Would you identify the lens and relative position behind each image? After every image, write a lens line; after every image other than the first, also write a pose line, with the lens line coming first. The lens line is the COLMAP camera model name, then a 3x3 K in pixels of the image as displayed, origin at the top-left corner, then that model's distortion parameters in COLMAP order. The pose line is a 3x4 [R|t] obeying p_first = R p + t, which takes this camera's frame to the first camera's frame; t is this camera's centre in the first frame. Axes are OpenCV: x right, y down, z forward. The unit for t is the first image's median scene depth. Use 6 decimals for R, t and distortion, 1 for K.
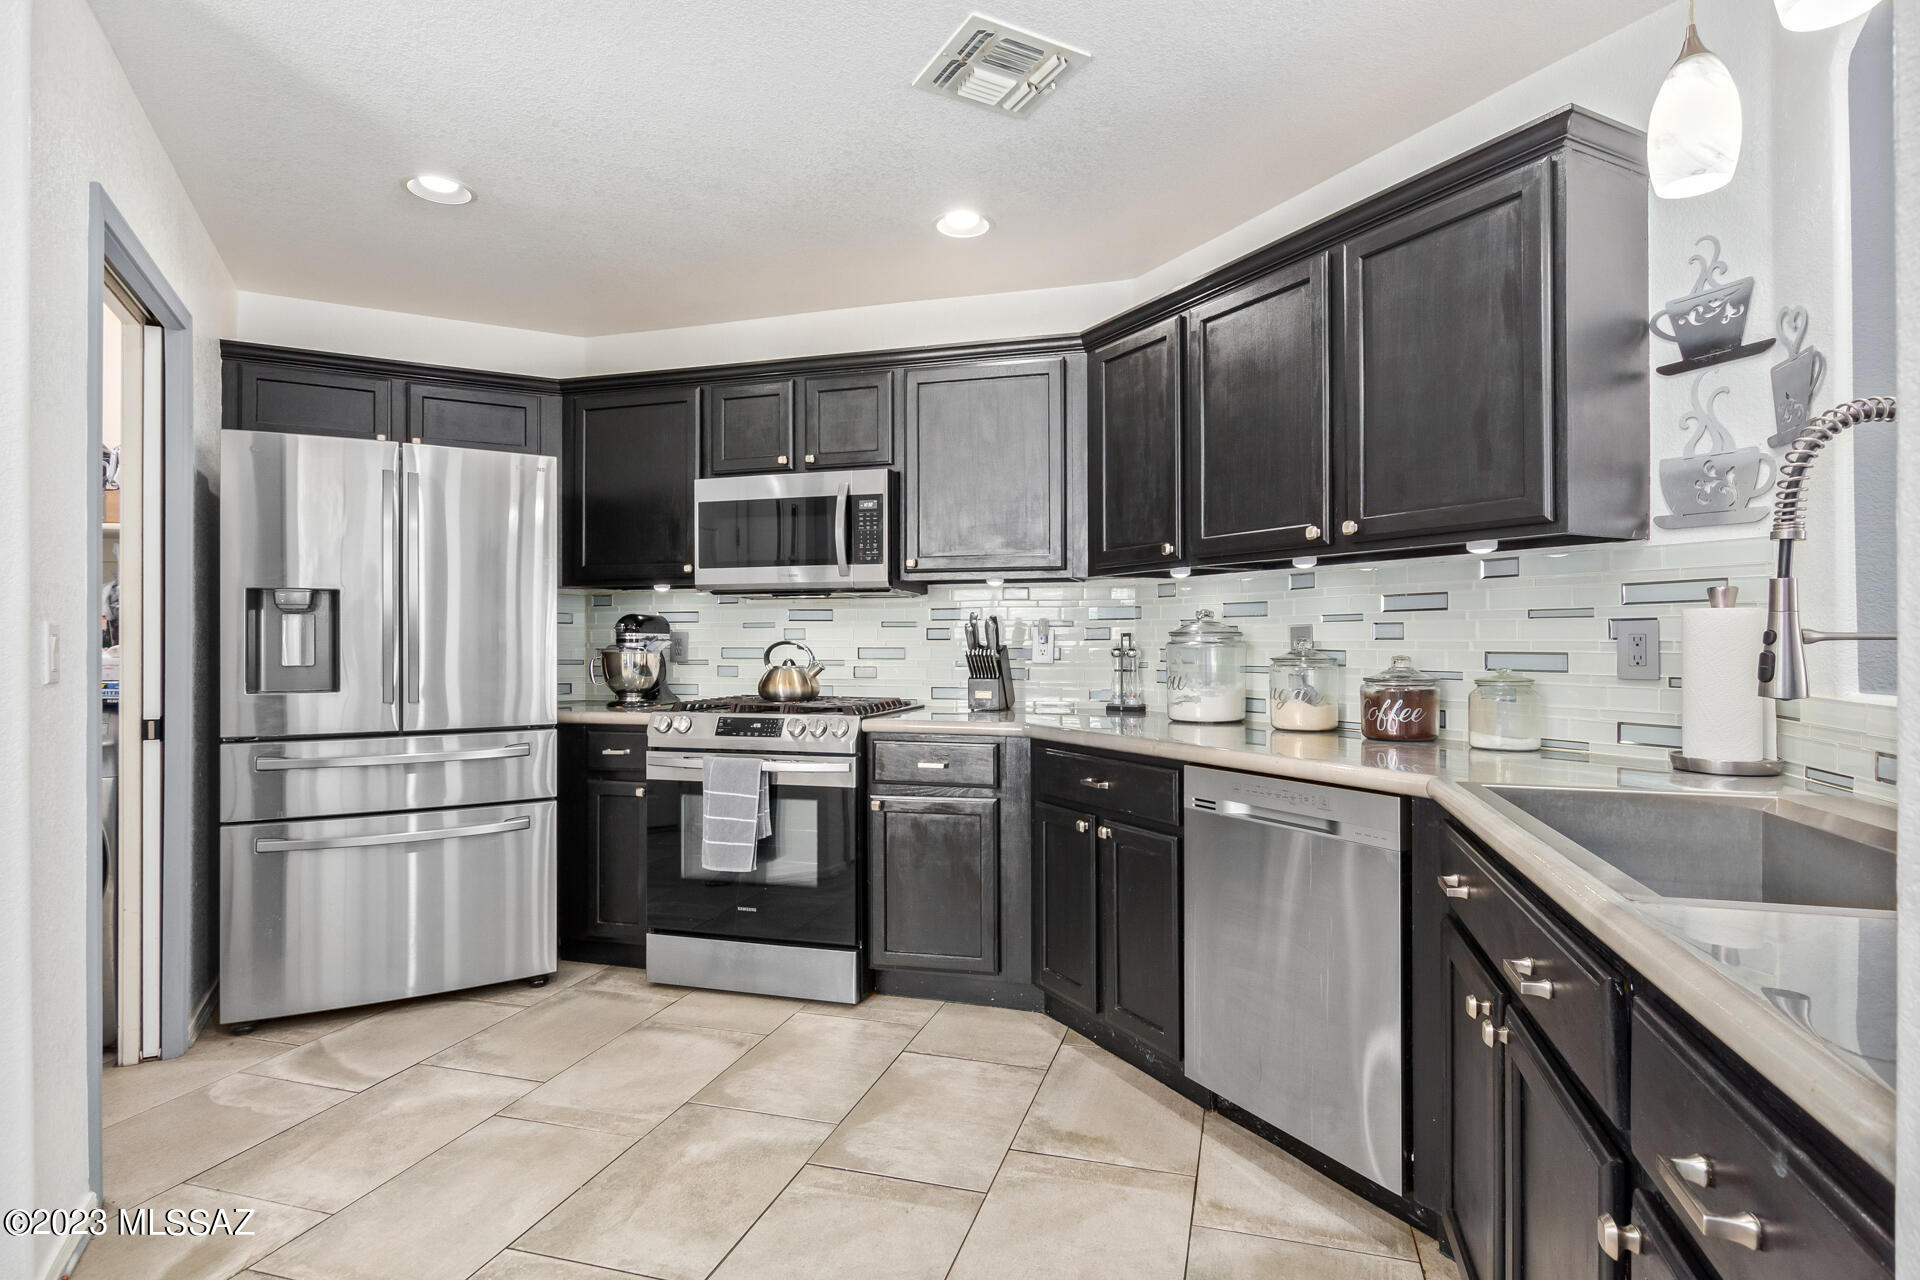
lens RADIAL K [[995.6, 0, 960.0], [0, 995.6, 640.0], [0, 0, 1]] dist [0.038541, -0.000167]
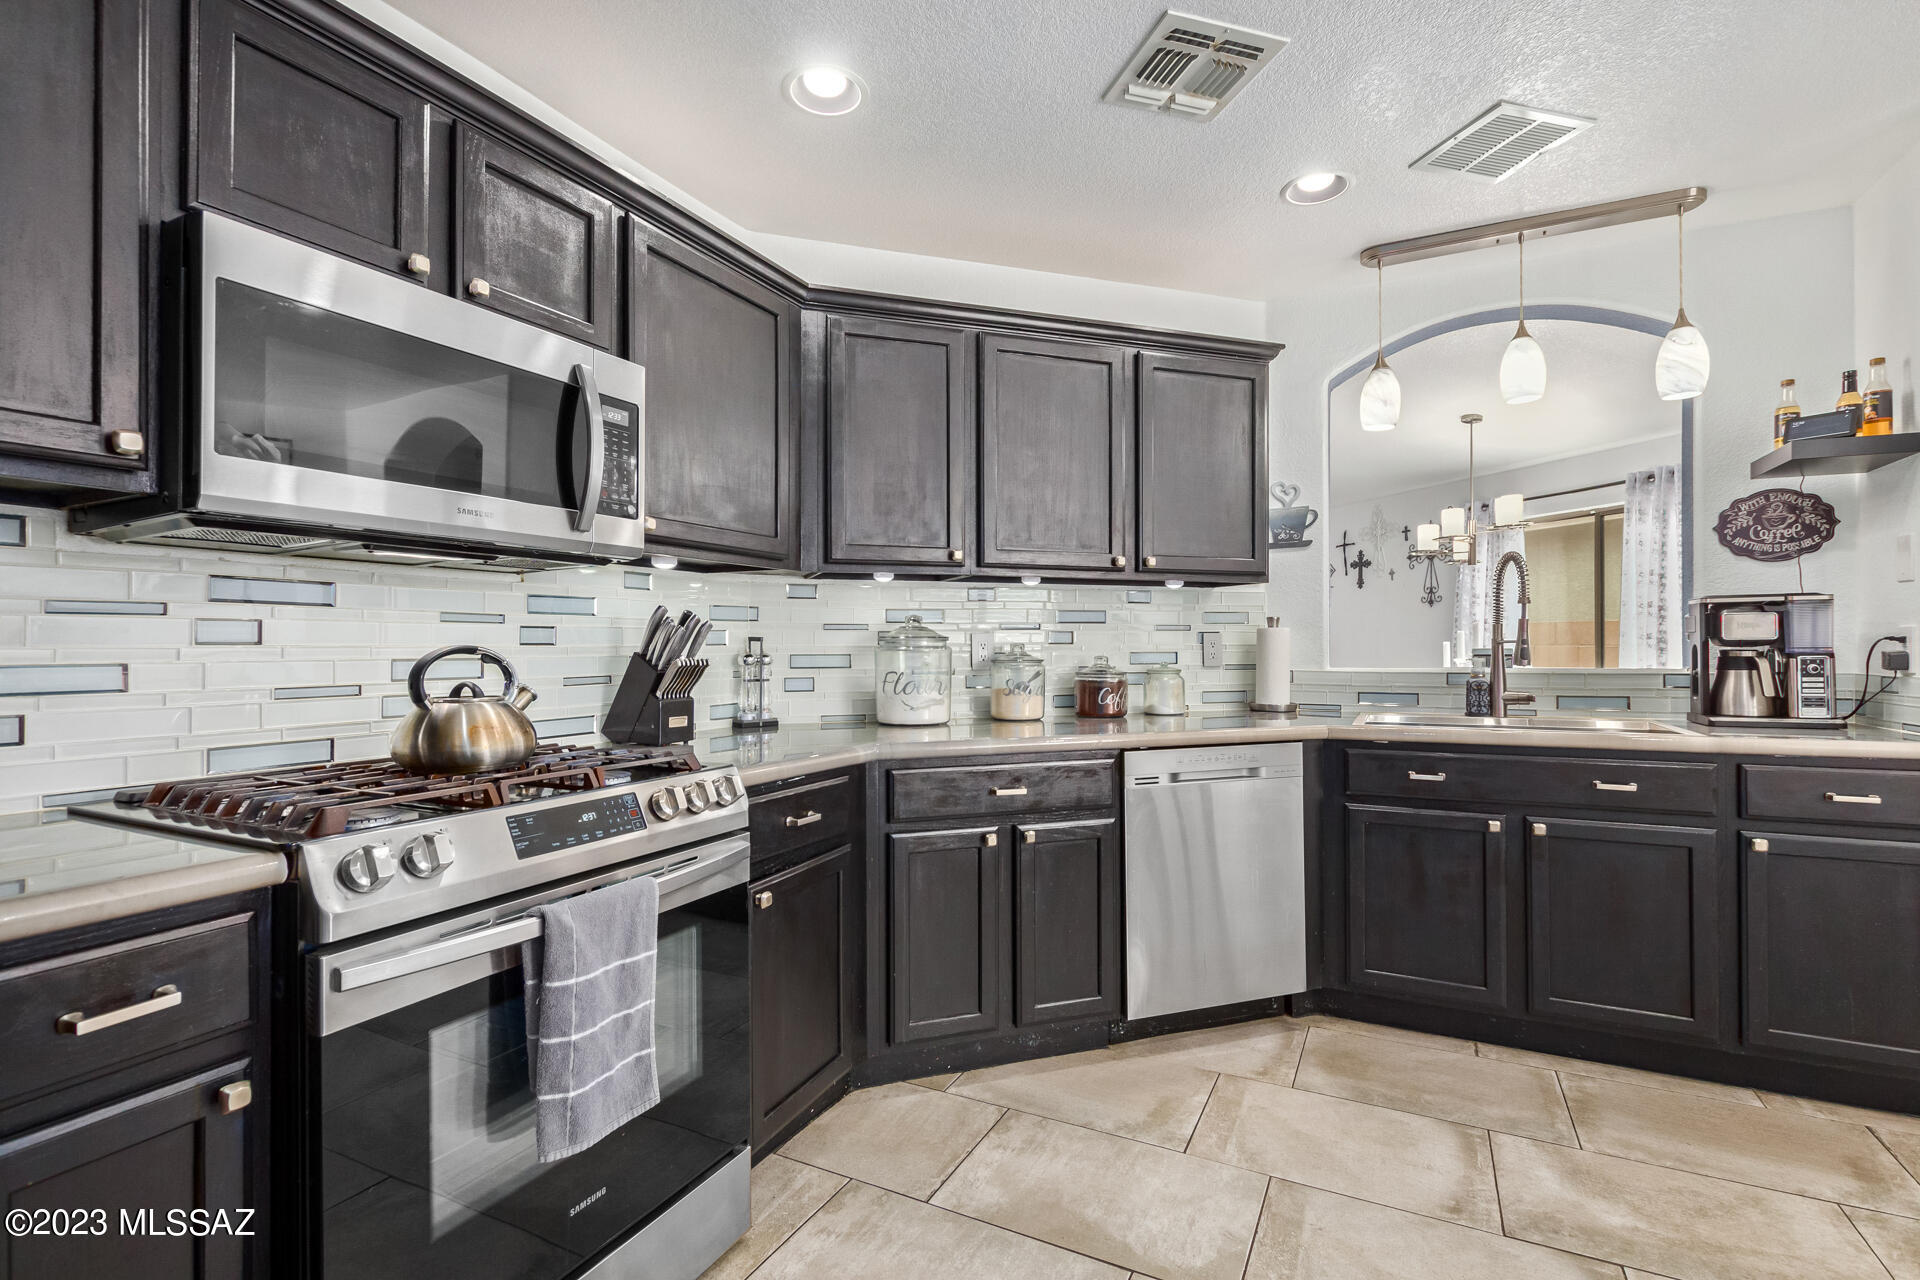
lens RADIAL K [[859.6, 0, 960.0], [0, 859.6, 640.0], [0, 0, 1]] dist [0.002840, 0.000640]
pose [[0.193442, 0.006902, 0.981087, -0.673891], [0.004227, 0.999960, -0.007869, 0.003029], [-0.981103, 0.005669, 0.193405, 0.852279]]
